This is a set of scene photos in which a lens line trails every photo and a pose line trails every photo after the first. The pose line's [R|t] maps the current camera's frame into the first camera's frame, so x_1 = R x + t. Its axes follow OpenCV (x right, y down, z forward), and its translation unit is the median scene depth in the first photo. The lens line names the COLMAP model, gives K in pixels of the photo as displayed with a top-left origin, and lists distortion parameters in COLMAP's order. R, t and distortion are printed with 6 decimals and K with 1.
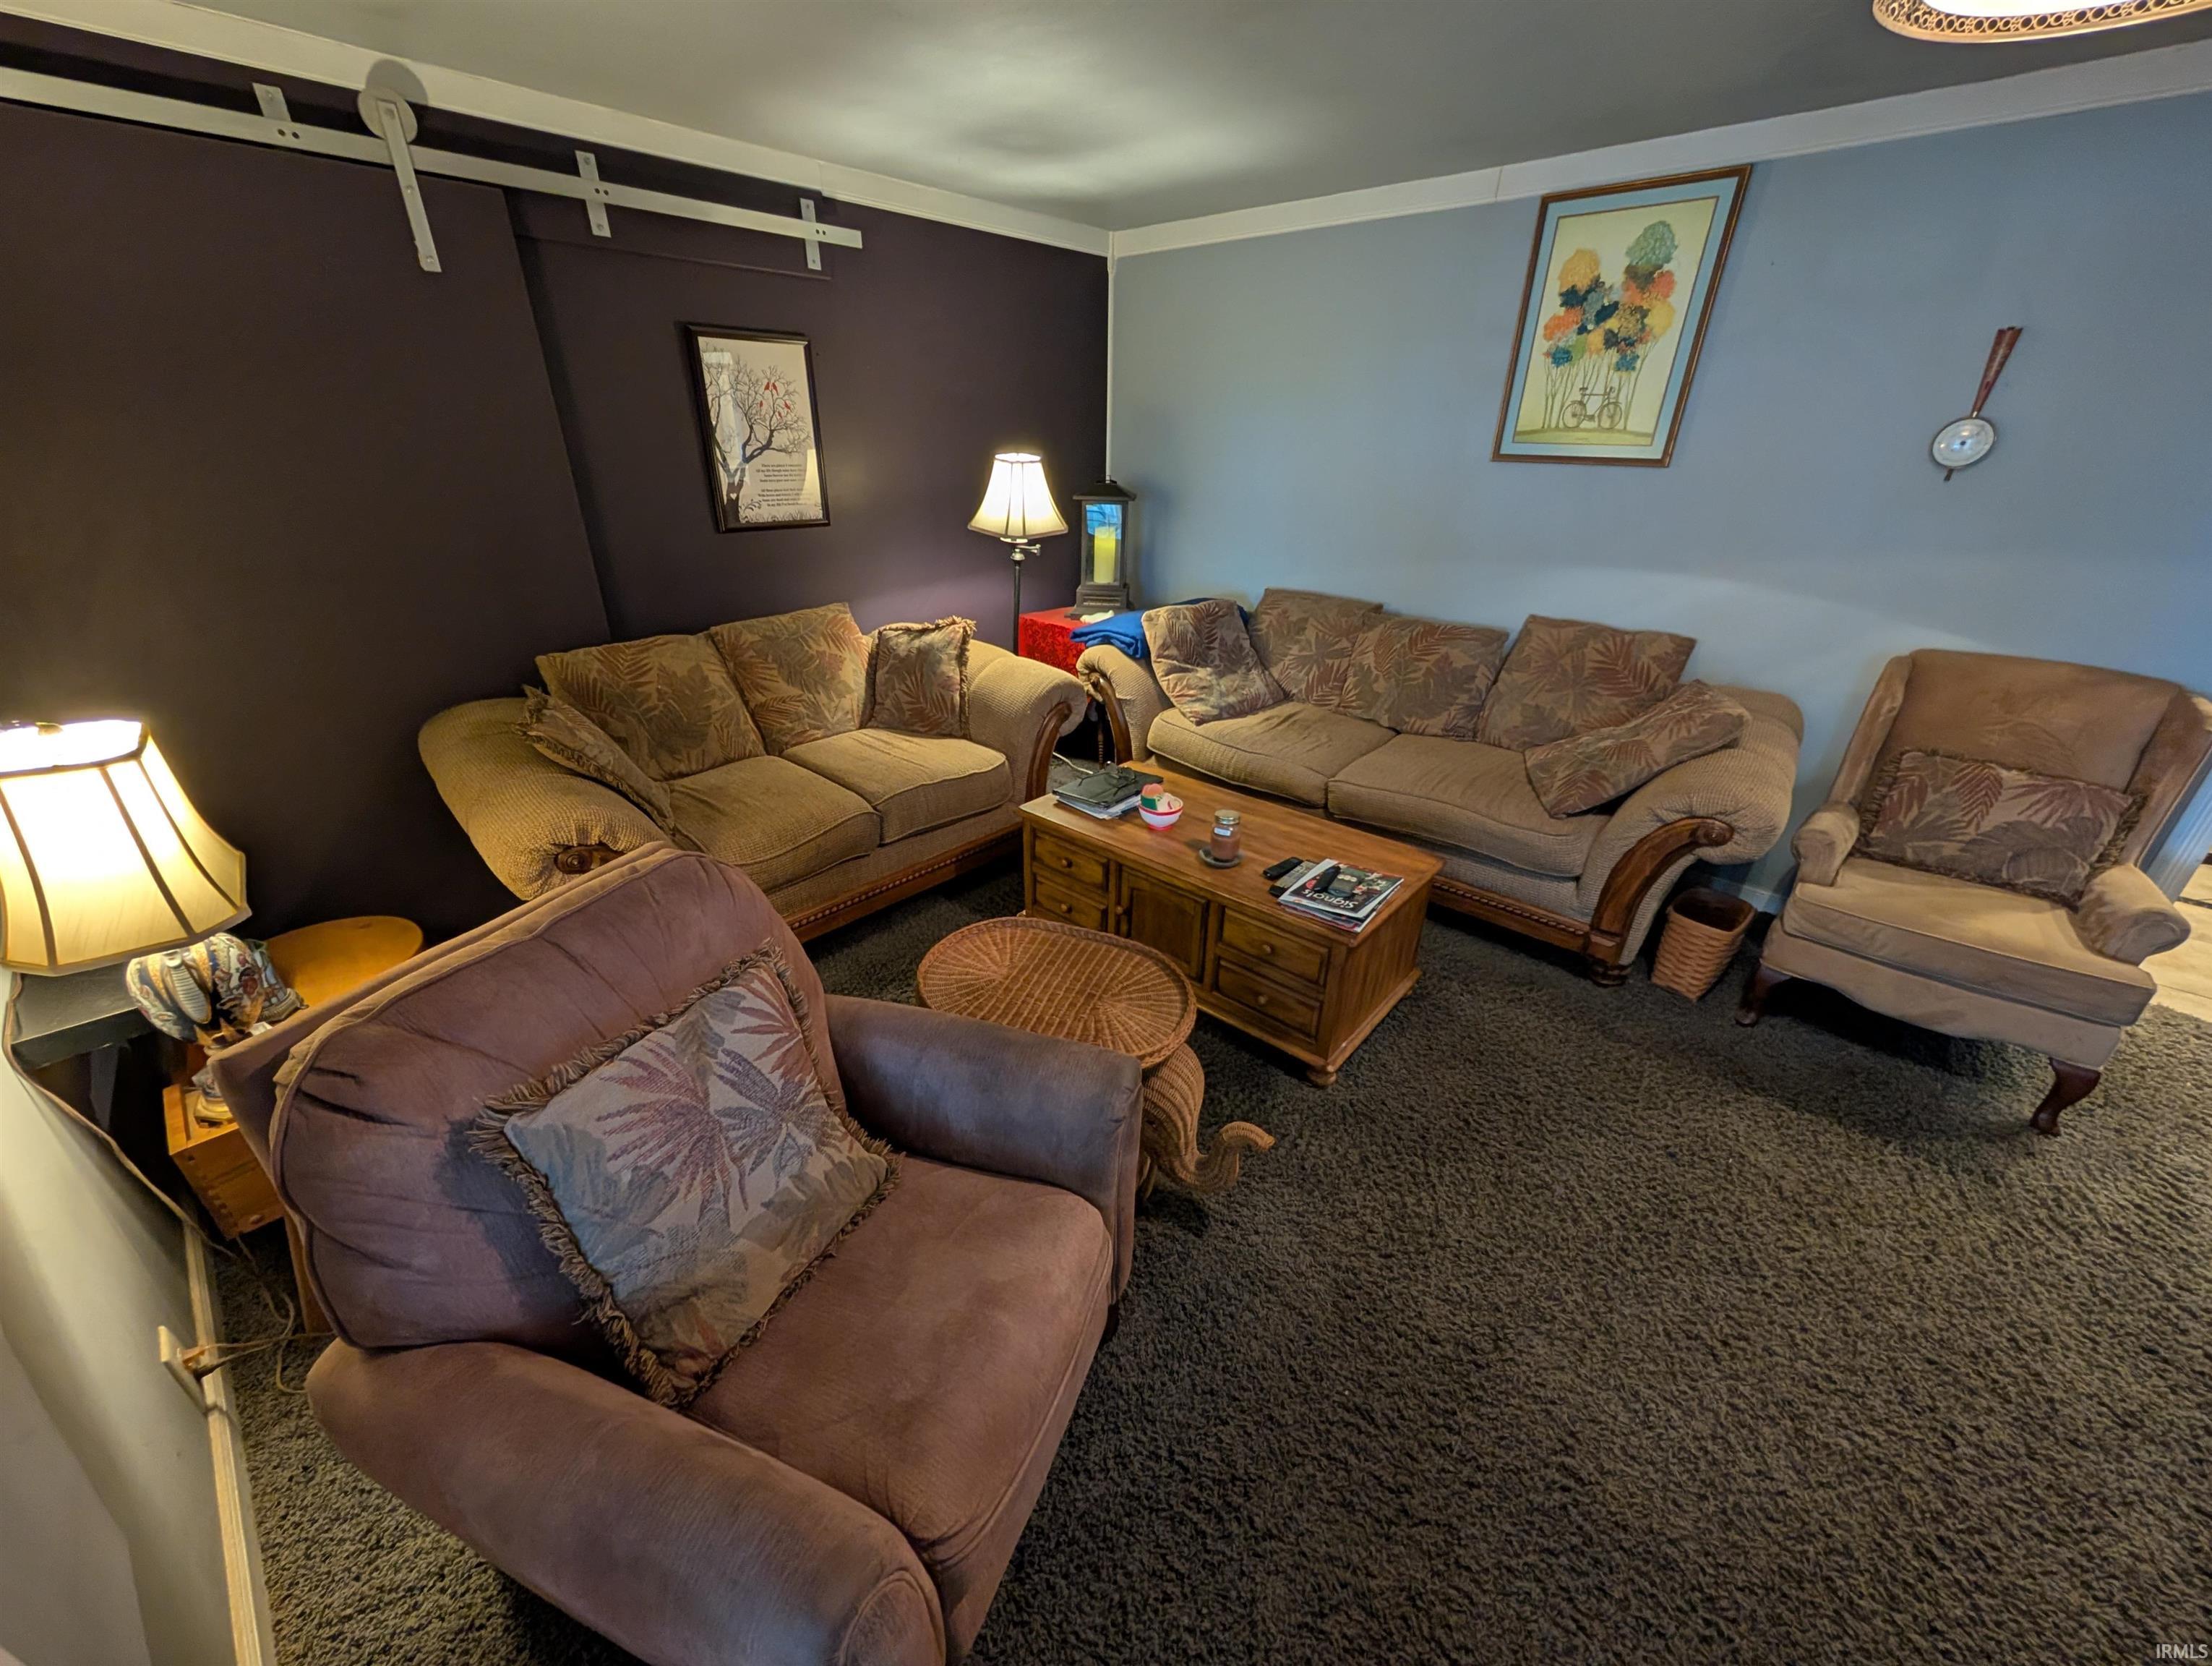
lens RADIAL K [[841.8, 0, 1100.4], [0, 841.8, 840.4], [0, 0, 1]] dist [-0.001549, 0.000430]
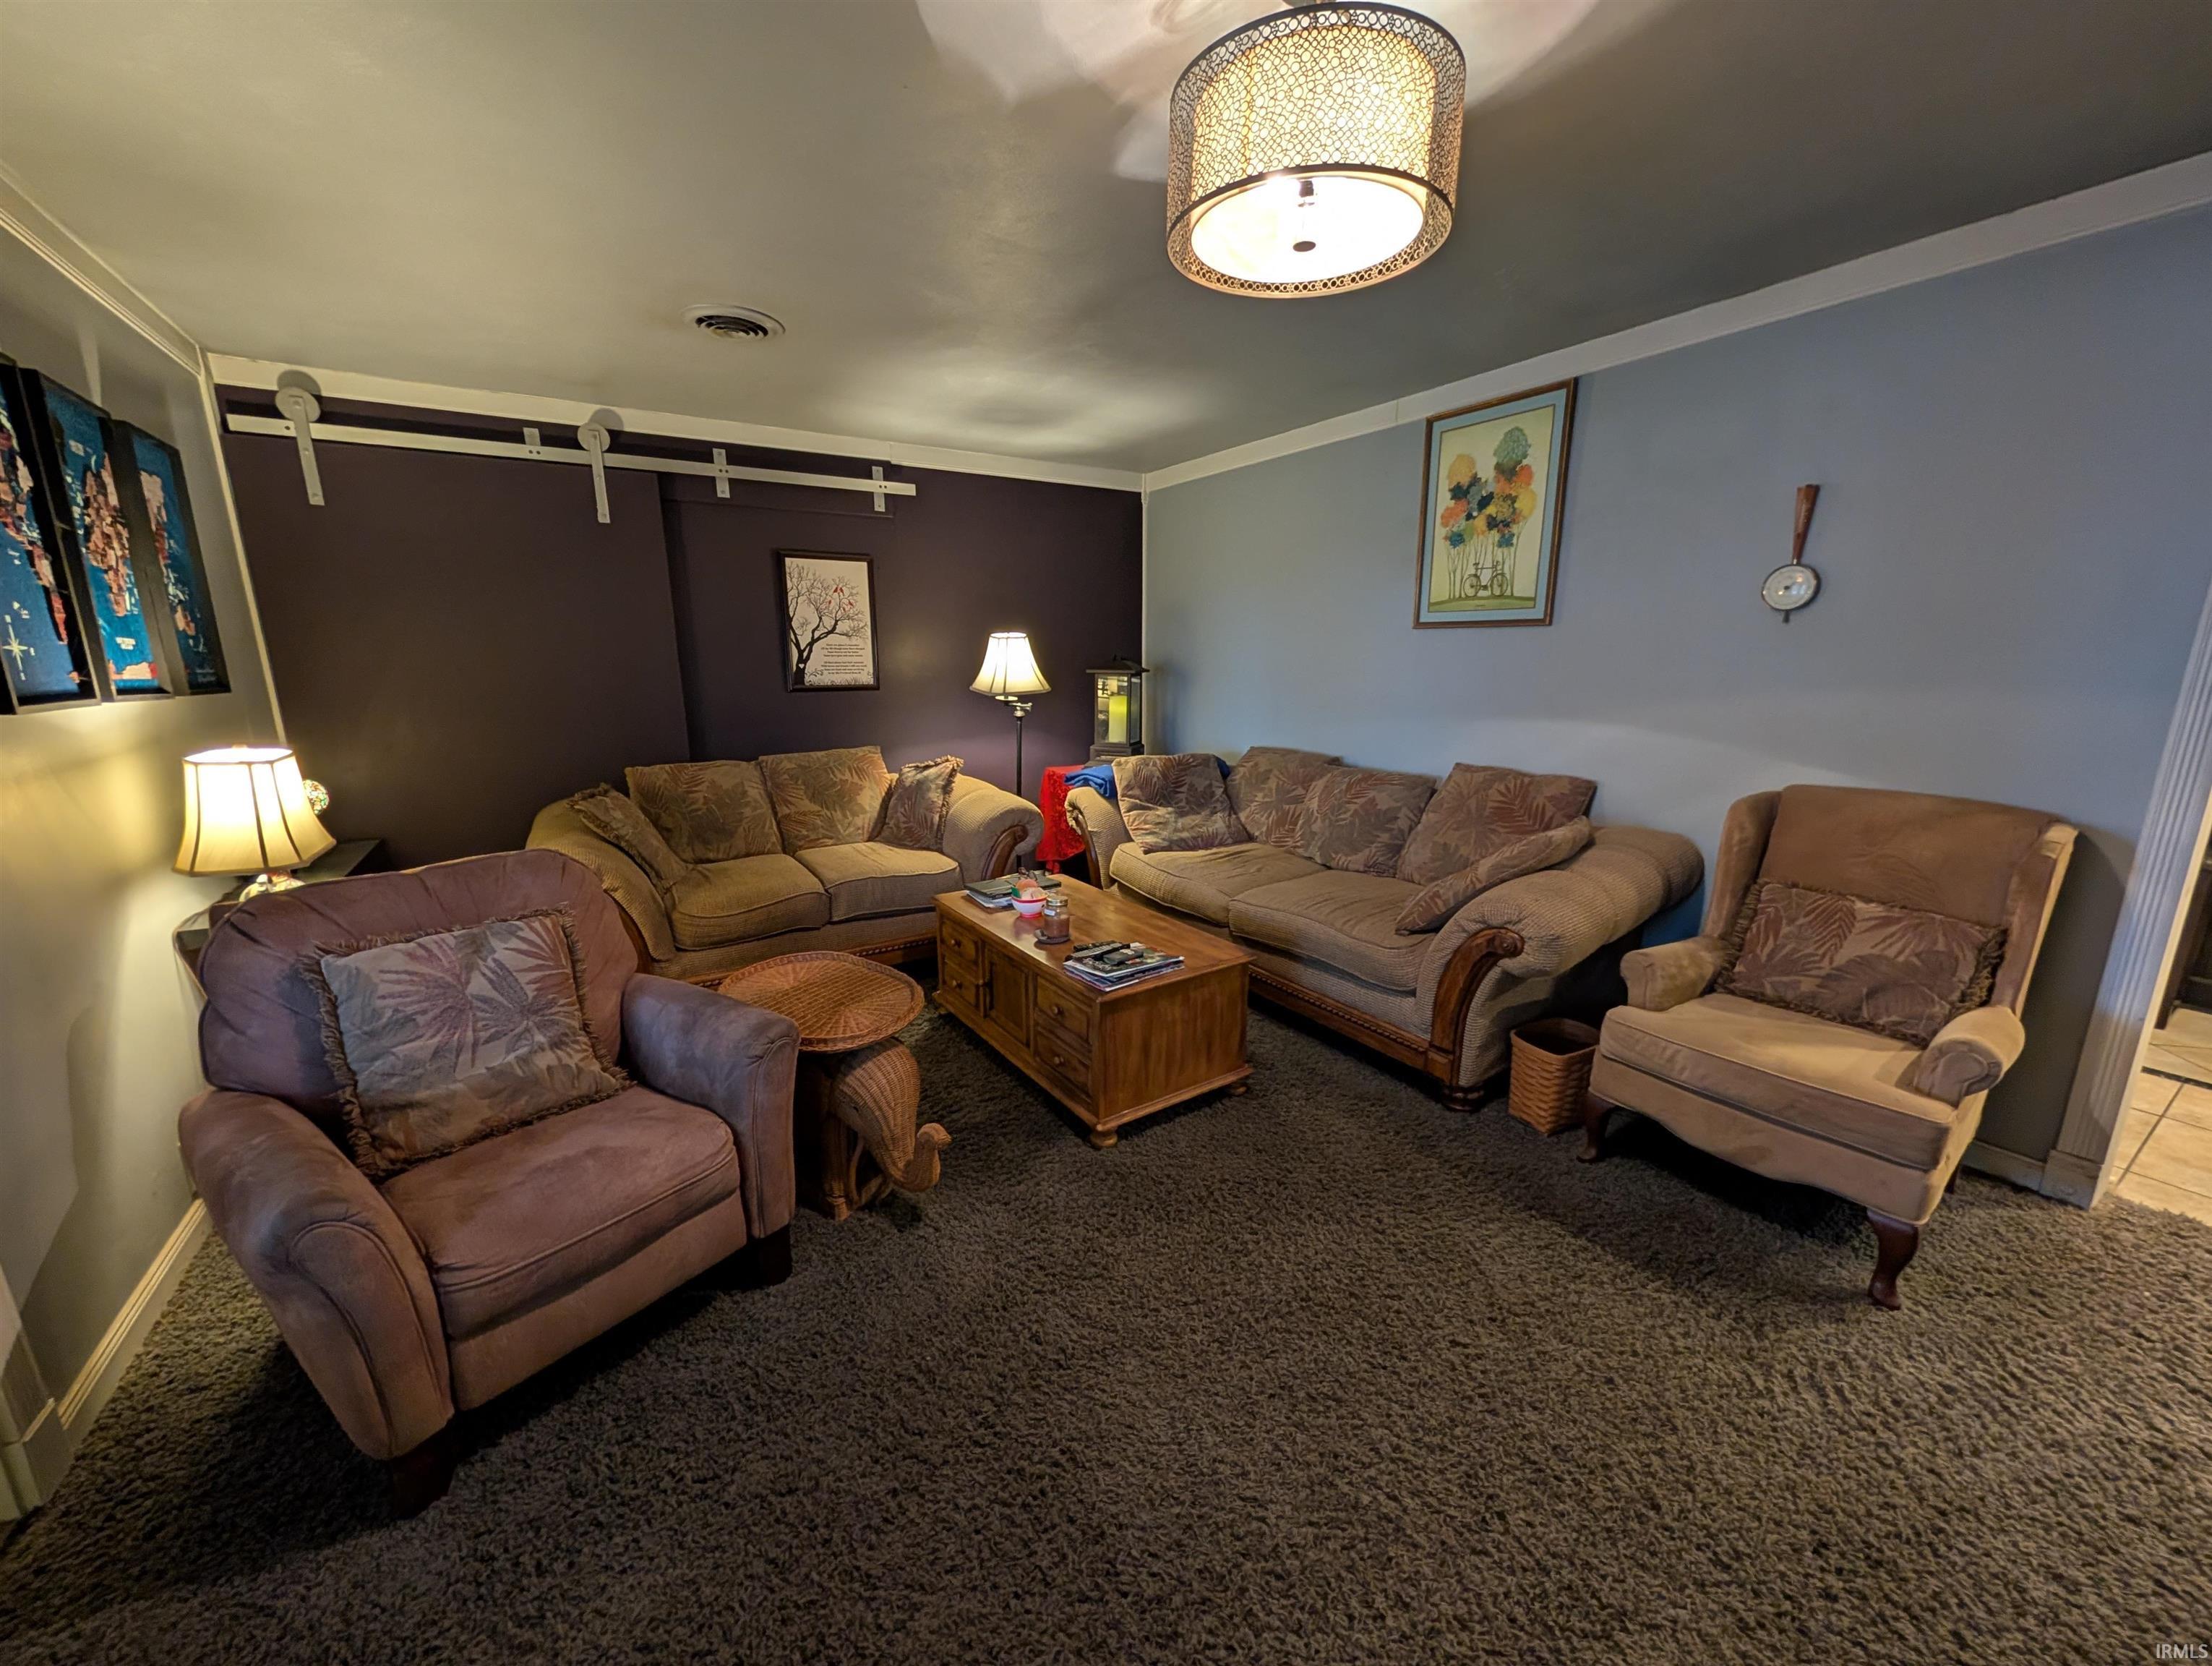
lens RADIAL K [[839.3, 0, 1099.0], [0, 839.3, 839.2], [0, 0, 1]] dist [-0.000773, 0.000013]
pose [[0.965757, 0.039895, -0.256363, 0.406834], [-0.098139, 0.970862, -0.218622, 0.111640], [0.240172, 0.236295, 0.941532, -0.080842]]
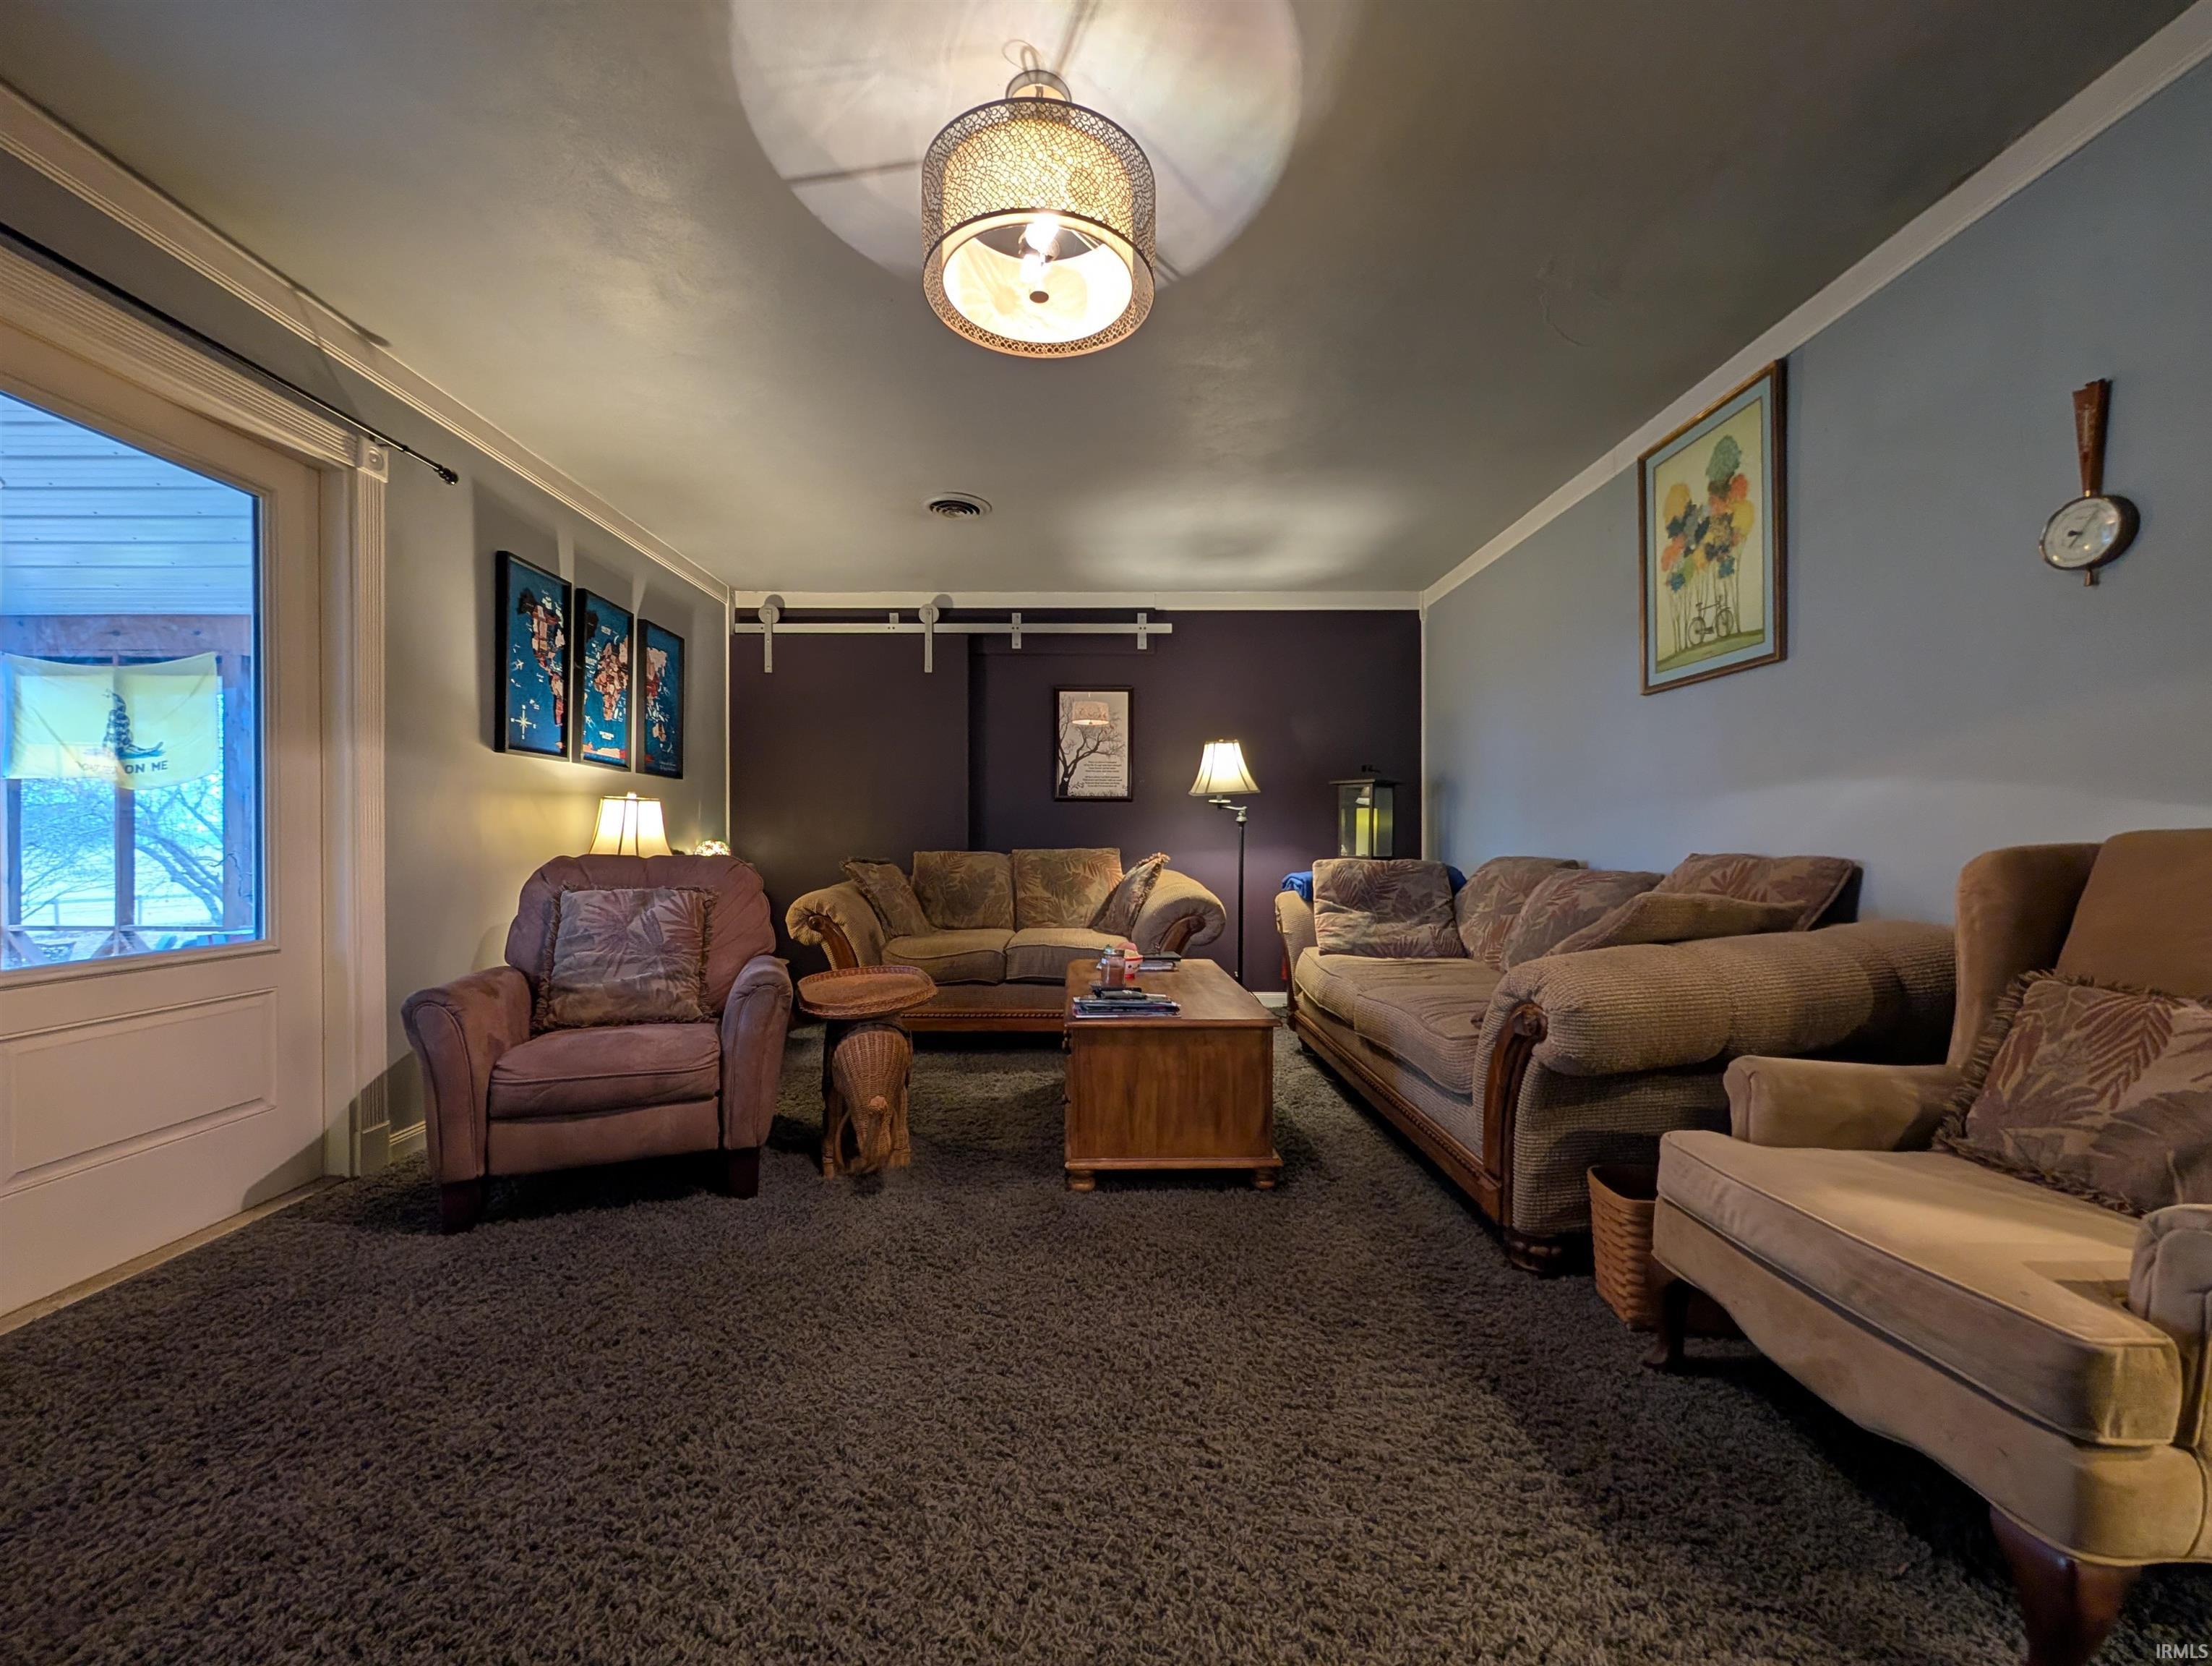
lens RADIAL K [[839.3, 0, 1099.0], [0, 839.3, 839.2], [0, 0, 1]] dist [-0.000773, 0.000013]
pose [[0.679248, -0.011315, -0.733821, 0.821766], [-0.314238, 0.899106, -0.304733, 0.161271], [0.663231, 0.437584, 0.607161, 0.155717]]
